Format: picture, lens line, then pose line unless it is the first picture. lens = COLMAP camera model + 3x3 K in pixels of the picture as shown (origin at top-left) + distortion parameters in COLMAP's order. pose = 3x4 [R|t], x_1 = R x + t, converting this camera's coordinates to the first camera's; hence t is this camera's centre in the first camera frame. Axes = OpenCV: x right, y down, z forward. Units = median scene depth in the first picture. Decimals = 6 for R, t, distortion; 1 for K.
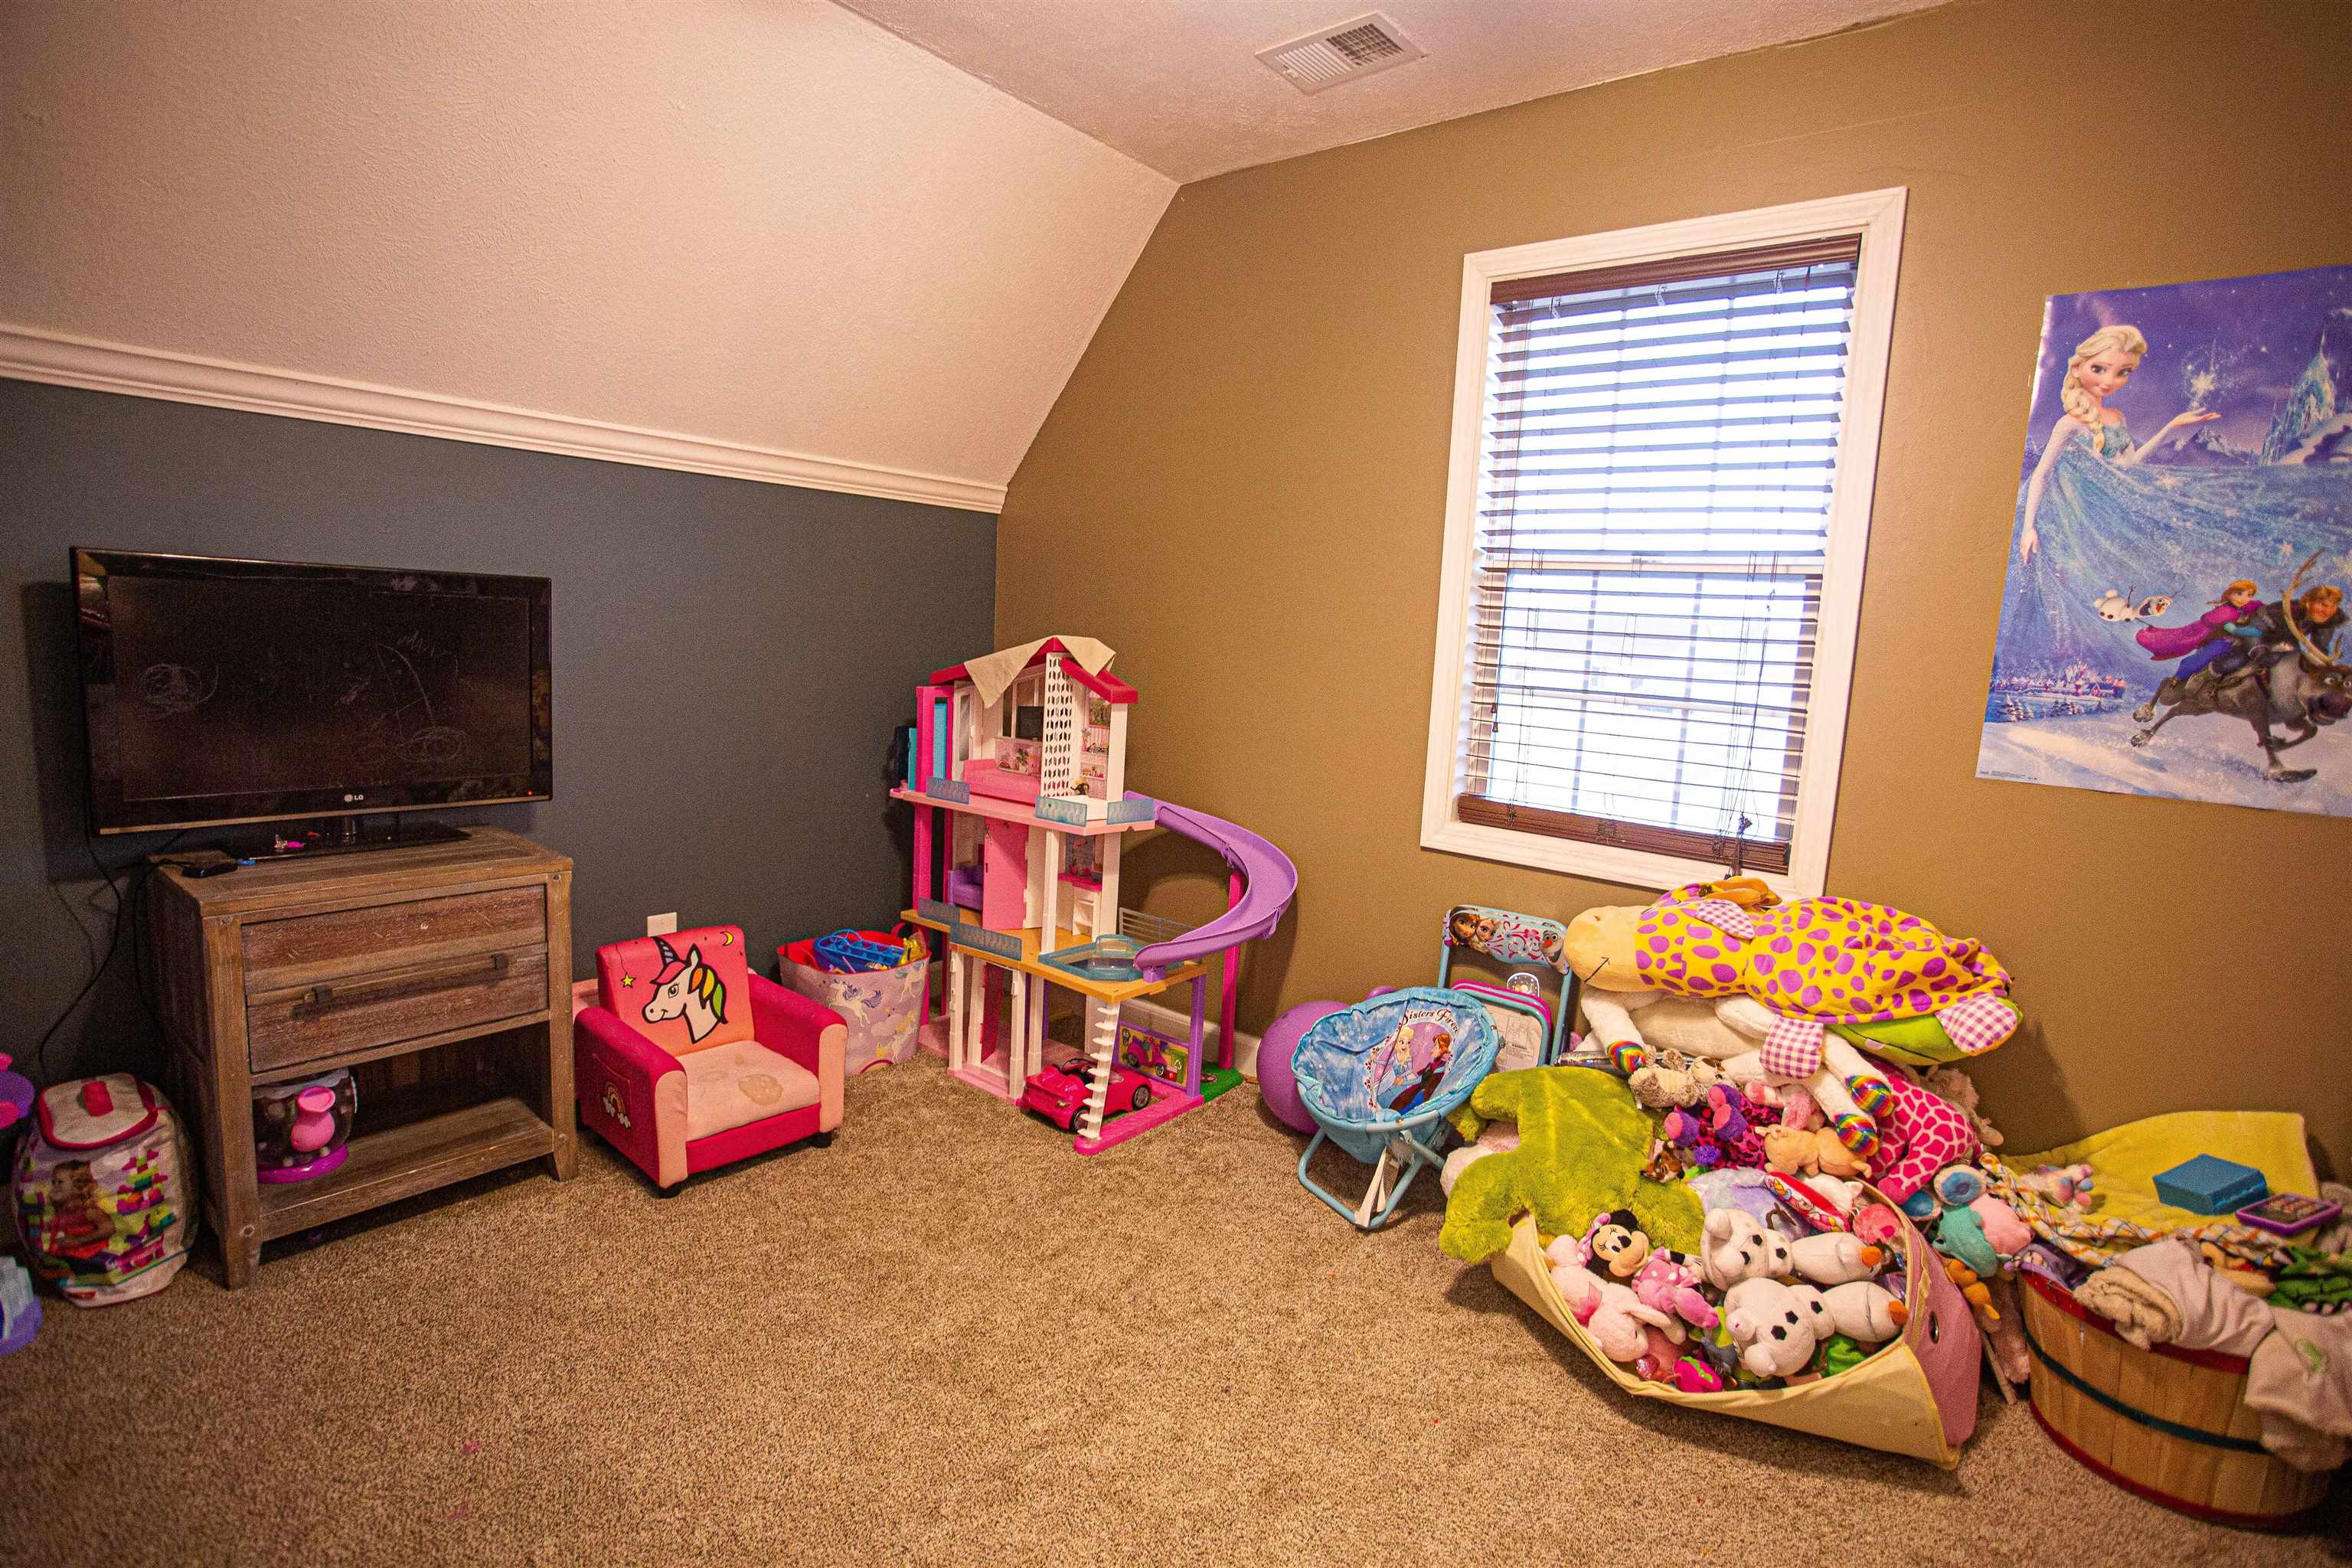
lens RADIAL K [[1154.5, 0, 1209.3], [0, 1154.5, 792.5], [0, 0, 1]] dist [-0.067645, 0.035635]
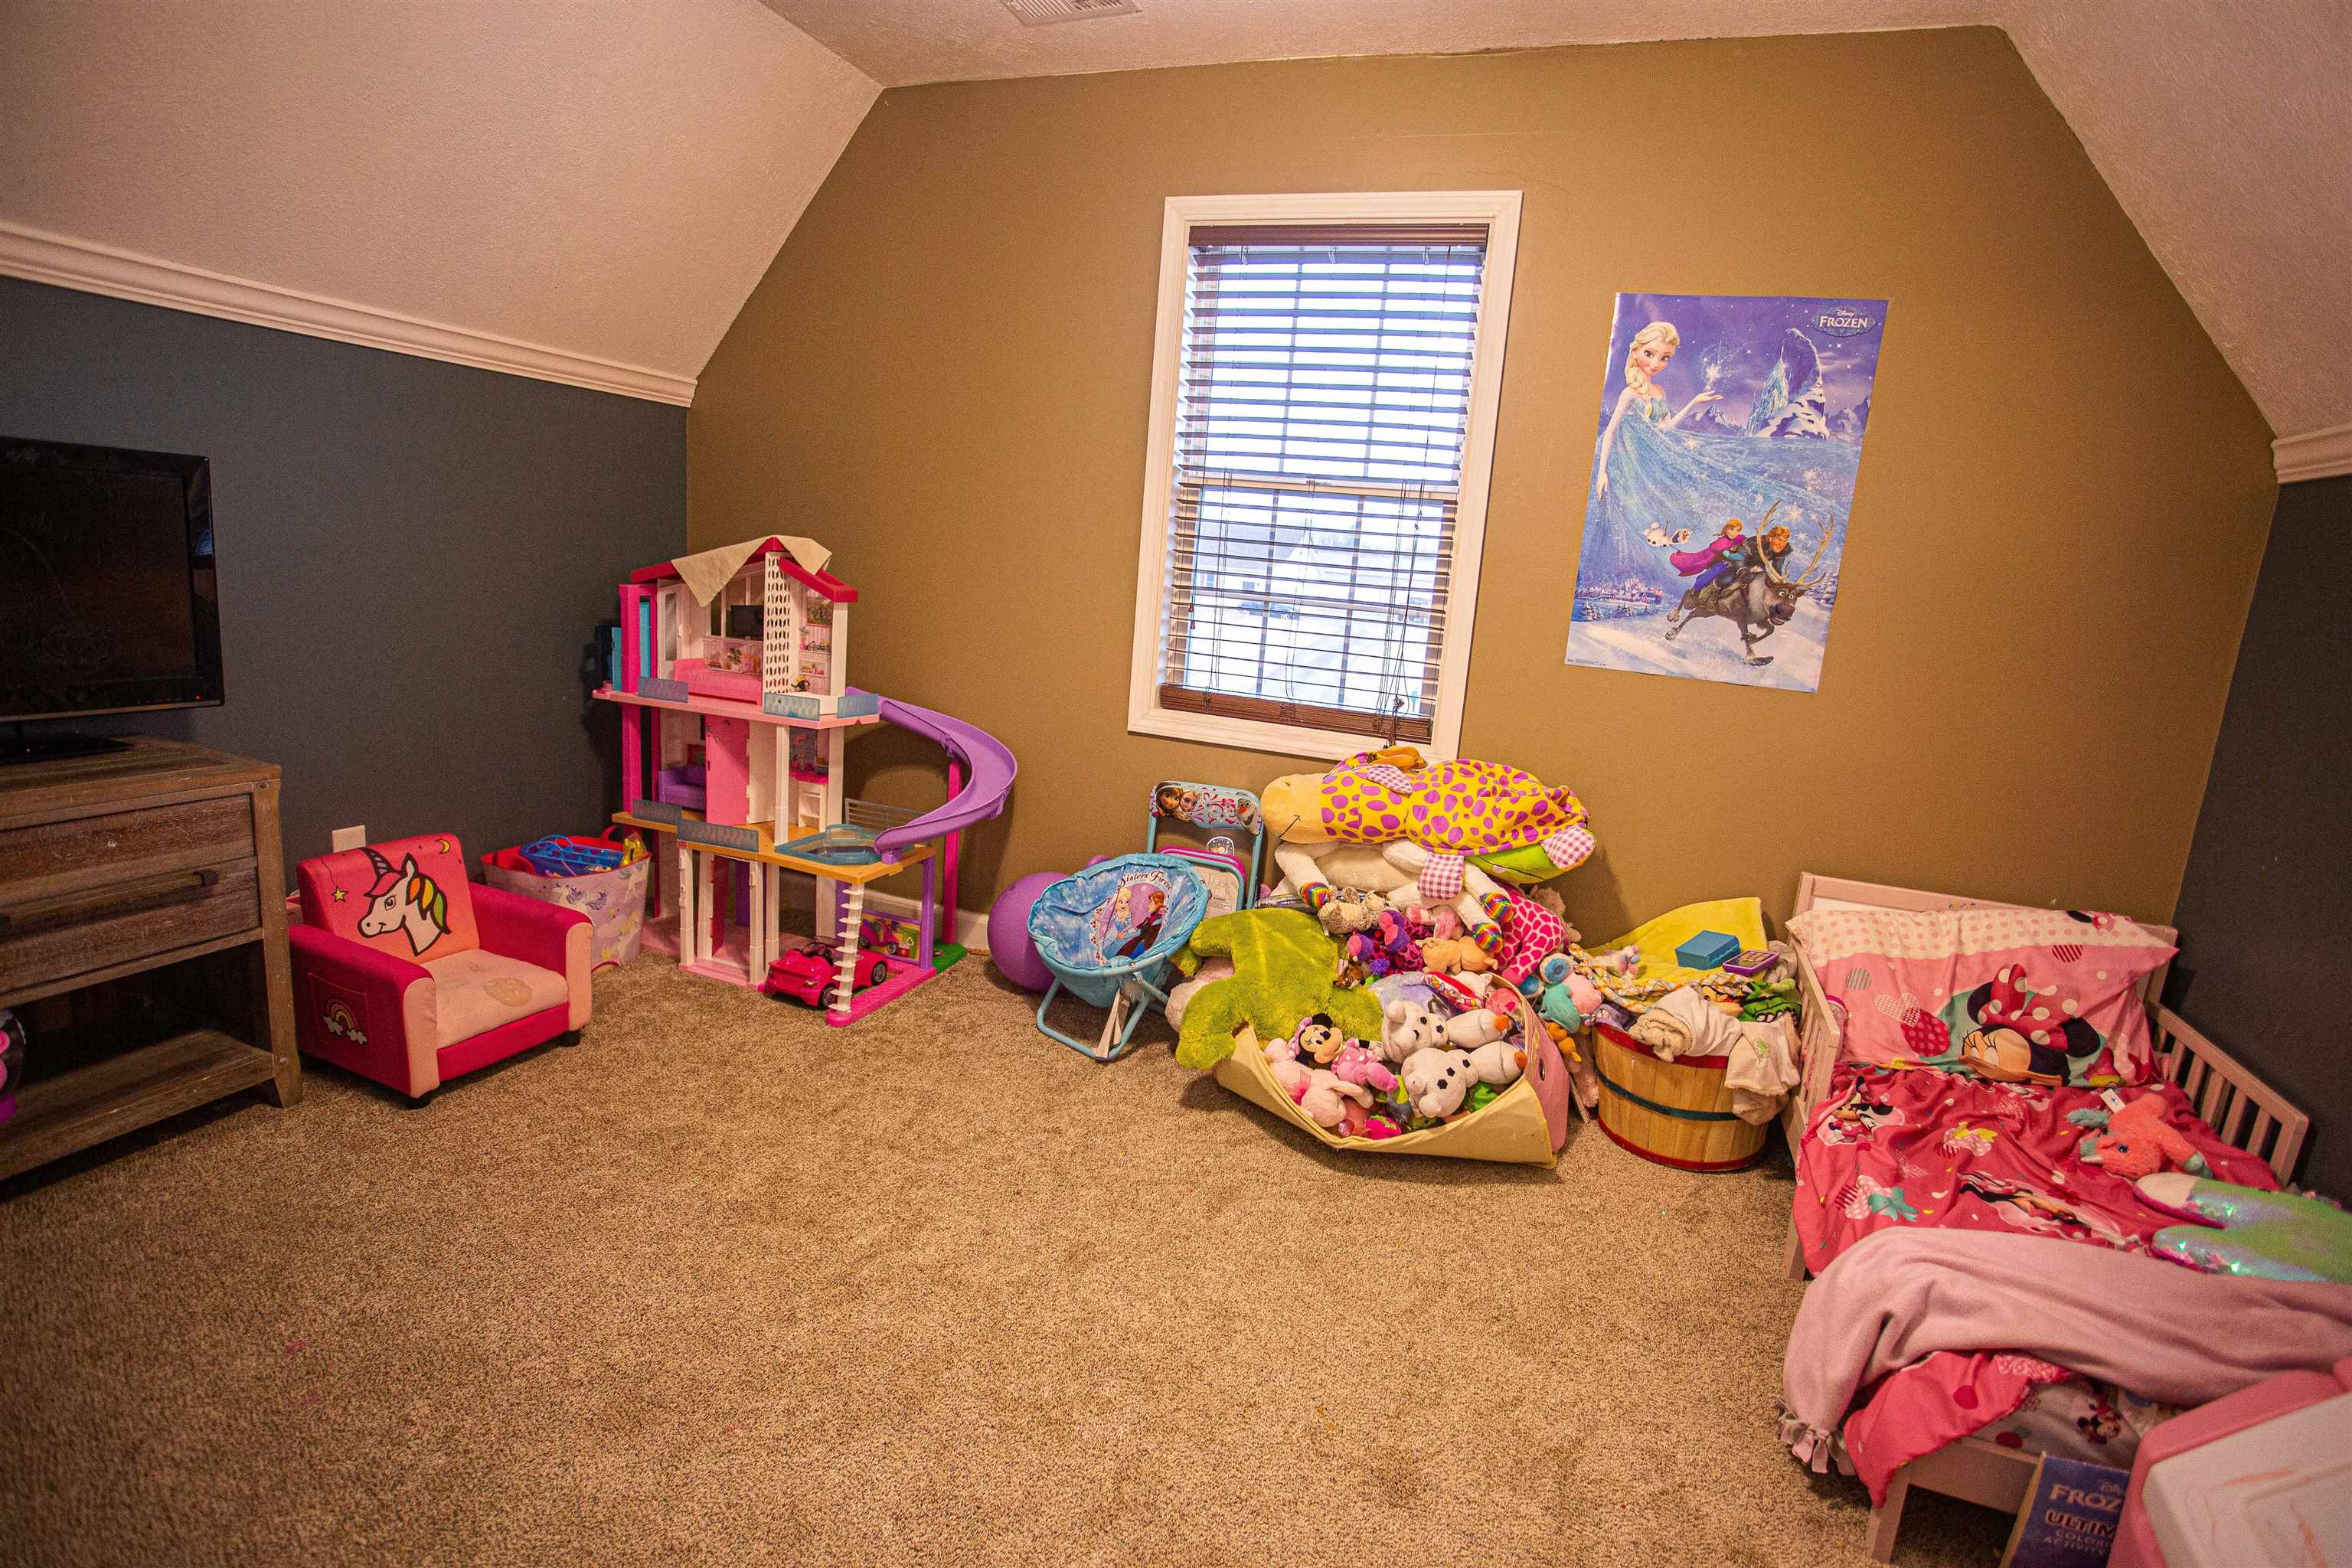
lens RADIAL K [[1154.5, 0, 1209.3], [0, 1154.5, 792.5], [0, 0, 1]] dist [-0.067645, 0.035635]
pose [[0.946550, -0.043119, 0.319663, -0.133005], [0.016227, 0.996135, 0.086319, 0.012856], [-0.322150, -0.076518, 0.943591, -0.123968]]
